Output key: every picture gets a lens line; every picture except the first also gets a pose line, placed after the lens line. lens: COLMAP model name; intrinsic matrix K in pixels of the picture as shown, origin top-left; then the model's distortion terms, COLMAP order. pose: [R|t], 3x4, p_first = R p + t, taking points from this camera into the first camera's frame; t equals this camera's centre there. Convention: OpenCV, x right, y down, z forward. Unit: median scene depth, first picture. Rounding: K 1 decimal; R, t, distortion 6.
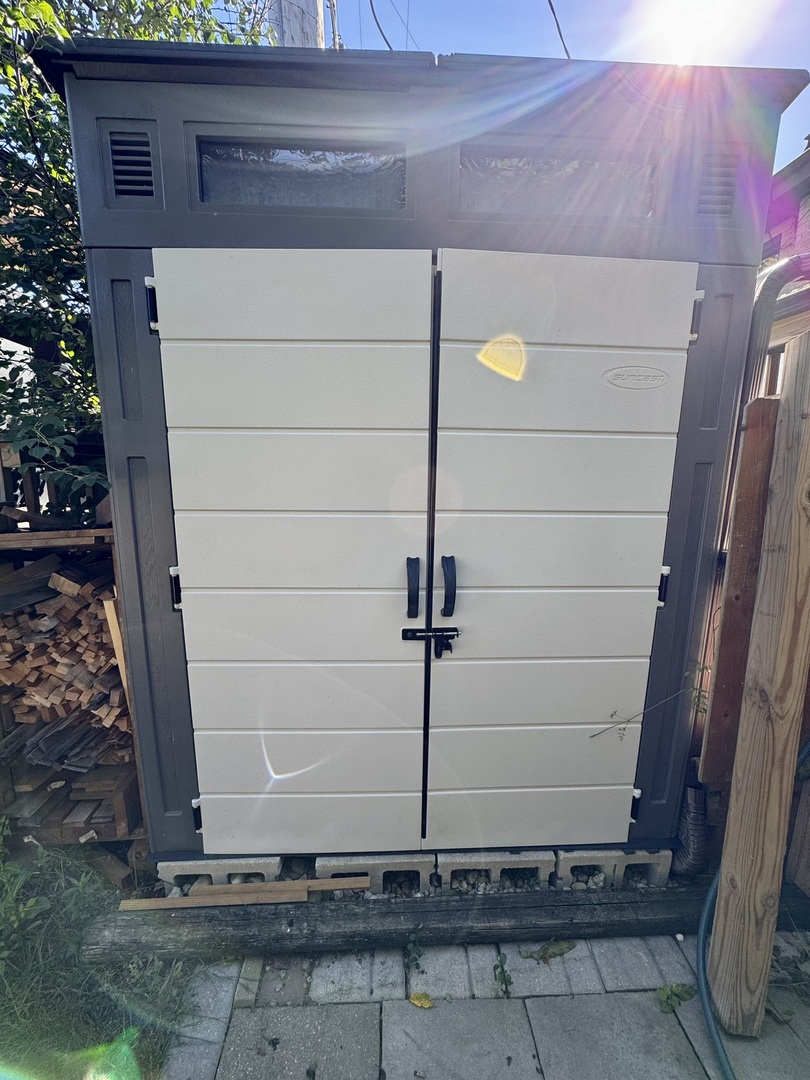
lens RADIAL K [[431.7, 0, 404.0], [0, 431.7, 535.7], [0, 0, 1]] dist [-0.003354, -0.000523]
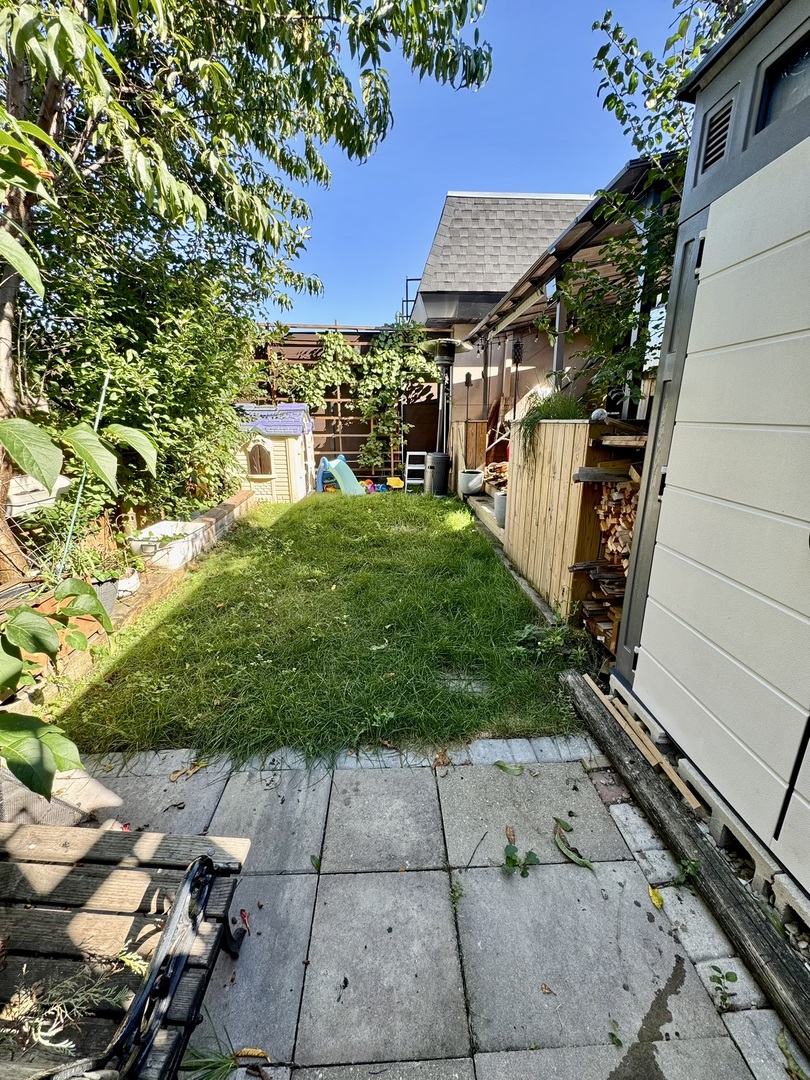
lens RADIAL K [[431.7, 0, 407.8], [0, 431.7, 537.9], [0, 0, 1]] dist [-0.003354, -0.000523]
pose [[0.012432, 0.279572, -0.960044, 0.735972], [-0.165235, 0.947493, 0.273777, 0.045780], [0.986176, 0.155229, 0.057974, 0.178706]]
